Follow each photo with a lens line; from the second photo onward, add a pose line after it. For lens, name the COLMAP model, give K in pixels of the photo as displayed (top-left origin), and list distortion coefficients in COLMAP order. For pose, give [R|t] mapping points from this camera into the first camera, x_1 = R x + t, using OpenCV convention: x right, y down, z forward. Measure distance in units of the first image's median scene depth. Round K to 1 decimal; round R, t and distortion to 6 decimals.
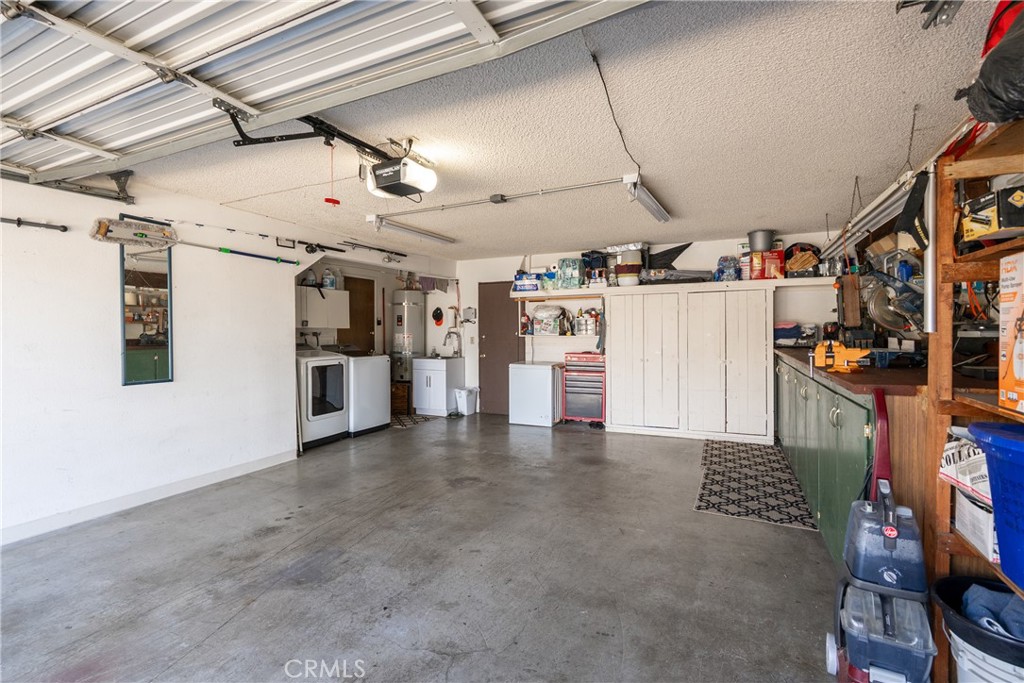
lens RADIAL K [[478.0, 0, 511.7], [0, 478.0, 337.0], [0, 0, 1]] dist [-0.004310, 0.003153]
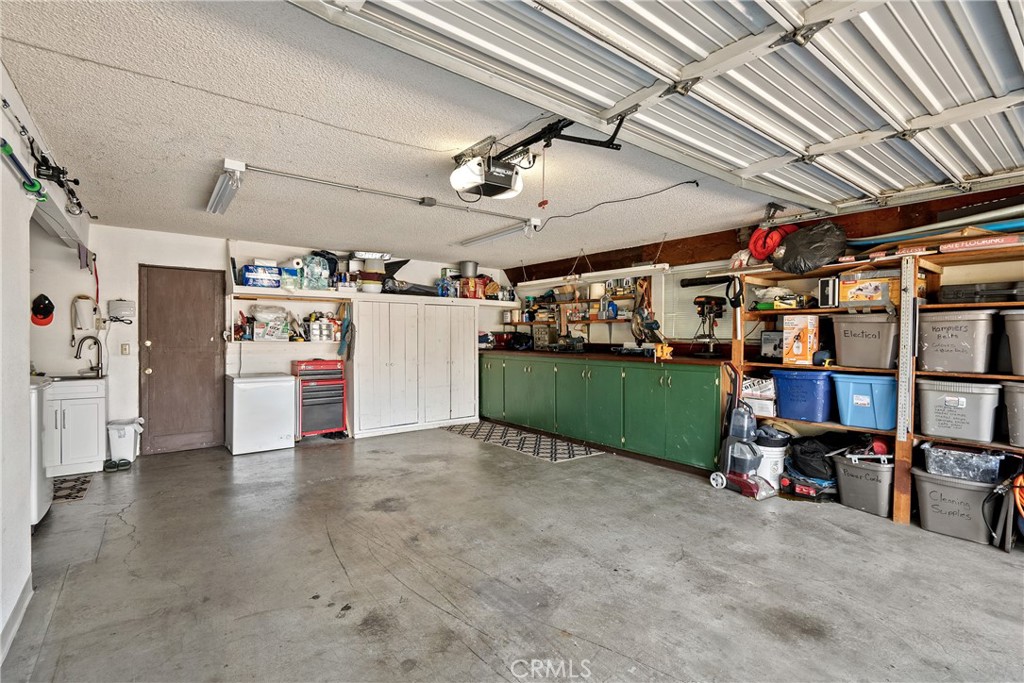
lens RADIAL K [[478.0, 0, 524.5], [0, 478.0, 347.1], [0, 0, 1]] dist [-0.004310, 0.003153]
pose [[0.425688, -0.013604, 0.904768, -0.884843], [0.004050, 0.999906, 0.013129, -0.004386], [-0.904861, -0.001925, 0.425703, 0.430754]]
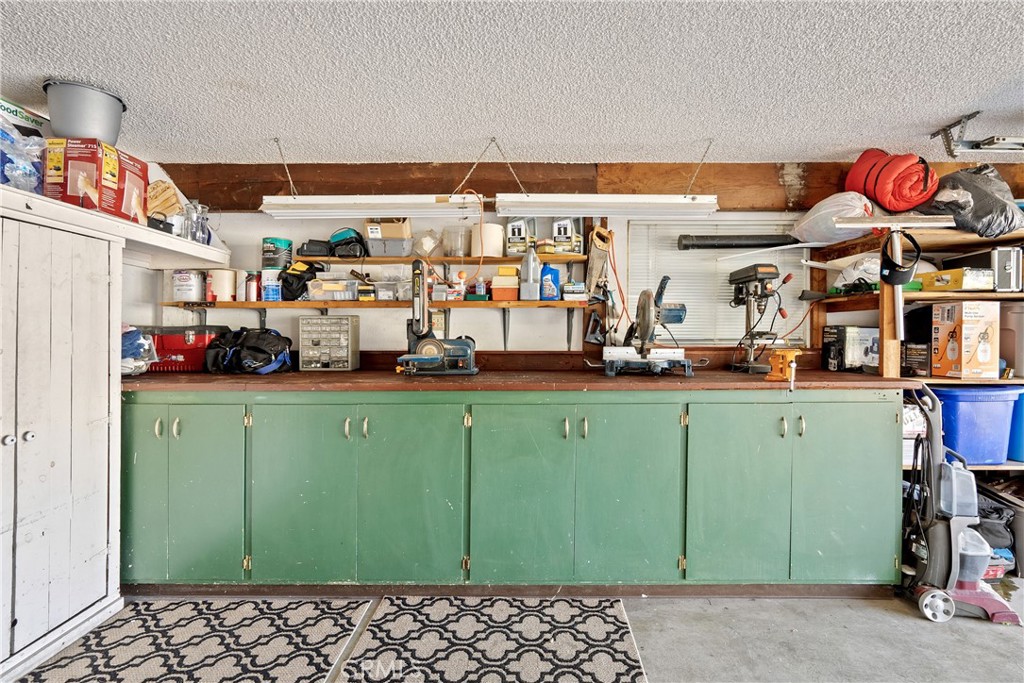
lens RADIAL K [[478.0, 0, 519.0], [0, 478.0, 337.0], [0, 0, 1]] dist [-0.004310, 0.003153]
pose [[-0.430756, 0.007594, 0.902436, 0.011432], [0.013969, 0.999901, -0.001746, -0.015756], [-0.902360, 0.011854, -0.430820, 1.223451]]
